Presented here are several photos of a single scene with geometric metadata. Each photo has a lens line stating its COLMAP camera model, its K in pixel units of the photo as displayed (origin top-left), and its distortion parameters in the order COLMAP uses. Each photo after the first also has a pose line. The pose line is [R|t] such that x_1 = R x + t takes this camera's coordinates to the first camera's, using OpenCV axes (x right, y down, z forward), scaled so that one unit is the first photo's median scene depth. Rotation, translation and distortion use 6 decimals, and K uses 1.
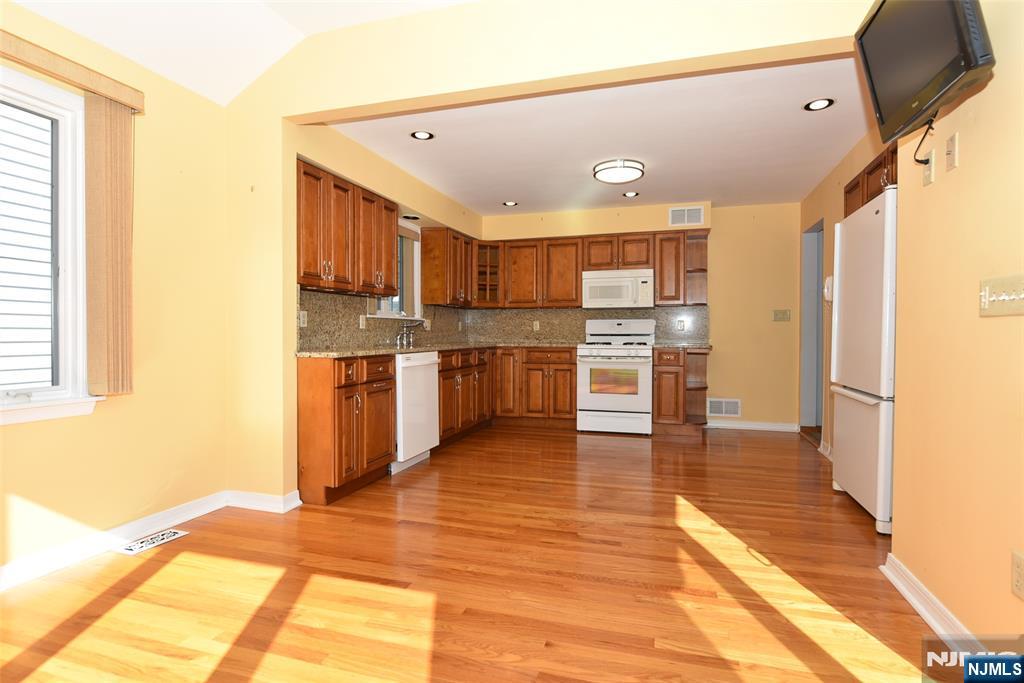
lens RADIAL K [[536.2, 0, 512.0], [0, 536.2, 341.5], [0, 0, 1]] dist [-0.000015, 0.000106]
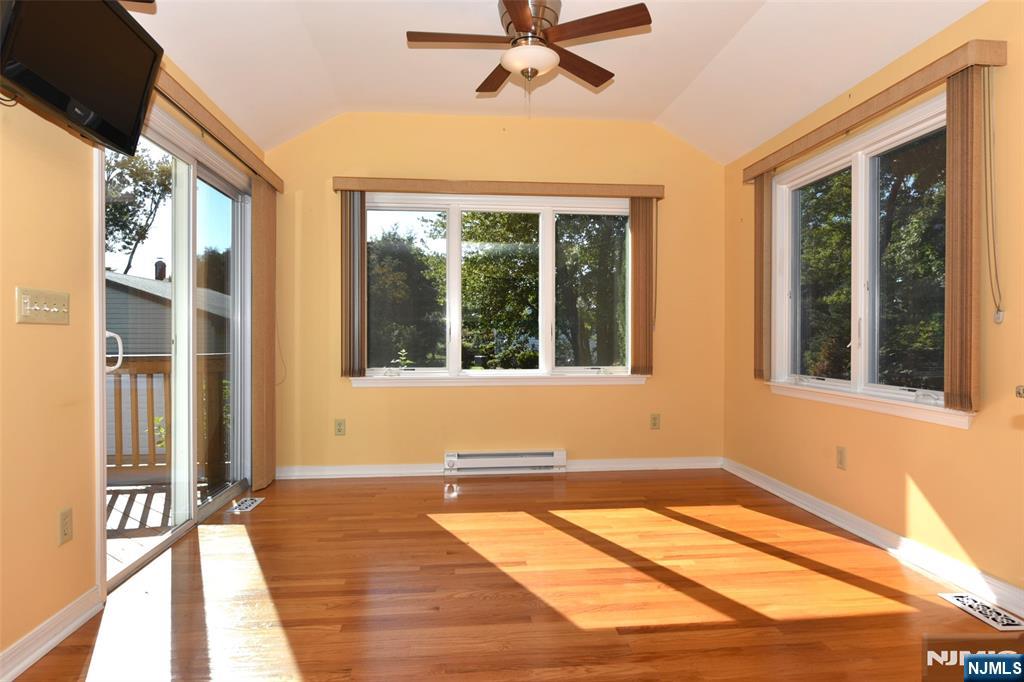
lens RADIAL K [[580.2, 0, 512.0], [0, 580.2, 341.0], [0, 0, 1]] dist [-0.004438, -0.000638]
pose [[-0.919522, 0.002919, -0.393029, 0.135661], [-0.008090, 0.999620, 0.026351, -0.014295], [0.392956, 0.027409, -0.919149, 0.731350]]
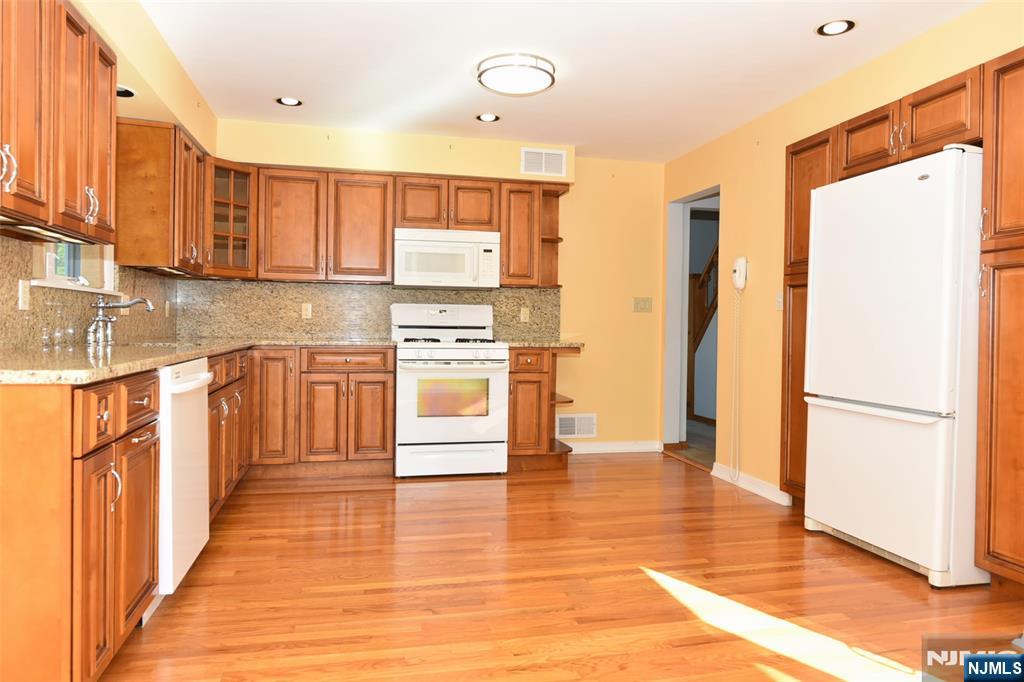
lens RADIAL K [[692.5, 0, 512.7], [0, 692.5, 332.5], [0, 0, 1]] dist [-0.004124, -0.000534]
pose [[0.858716, 0.005750, 0.512419, -0.181514], [-0.005571, 0.999983, -0.001883, -0.004714], [-0.512421, -0.001238, 0.858734, 0.225242]]
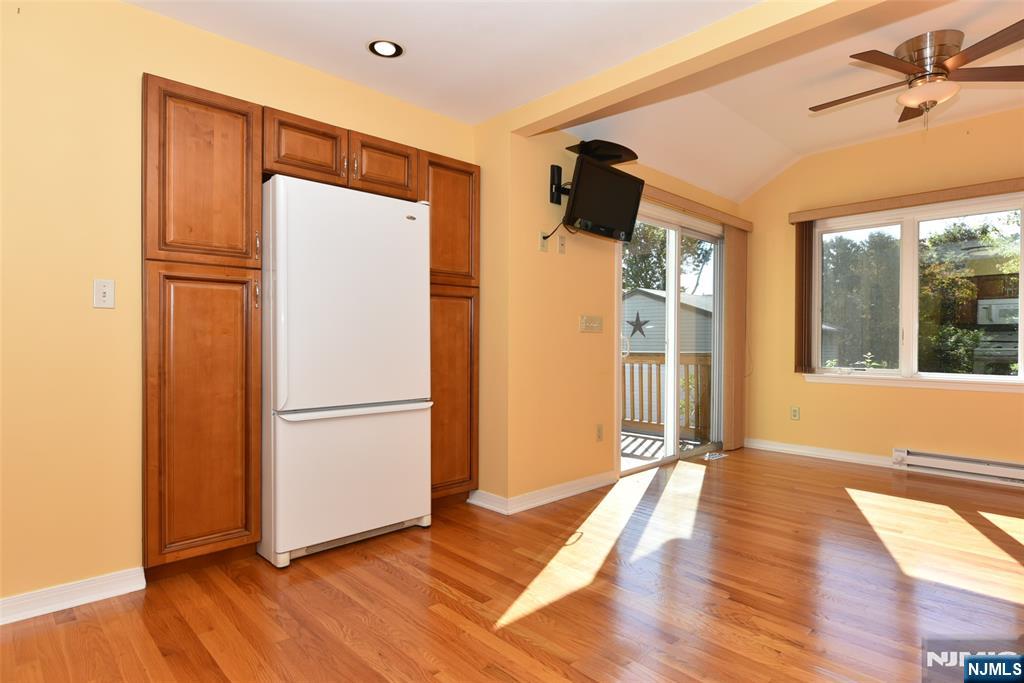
lens RADIAL K [[547.2, 0, 530.8], [0, 547.2, 341.2], [0, 0, 1]] dist [-0.002440, -0.000428]
pose [[-0.886891, -0.005996, 0.461939, 0.006818], [0.003350, 0.999806, 0.019409, -0.015248], [-0.461966, 0.018761, -0.886699, 0.944129]]
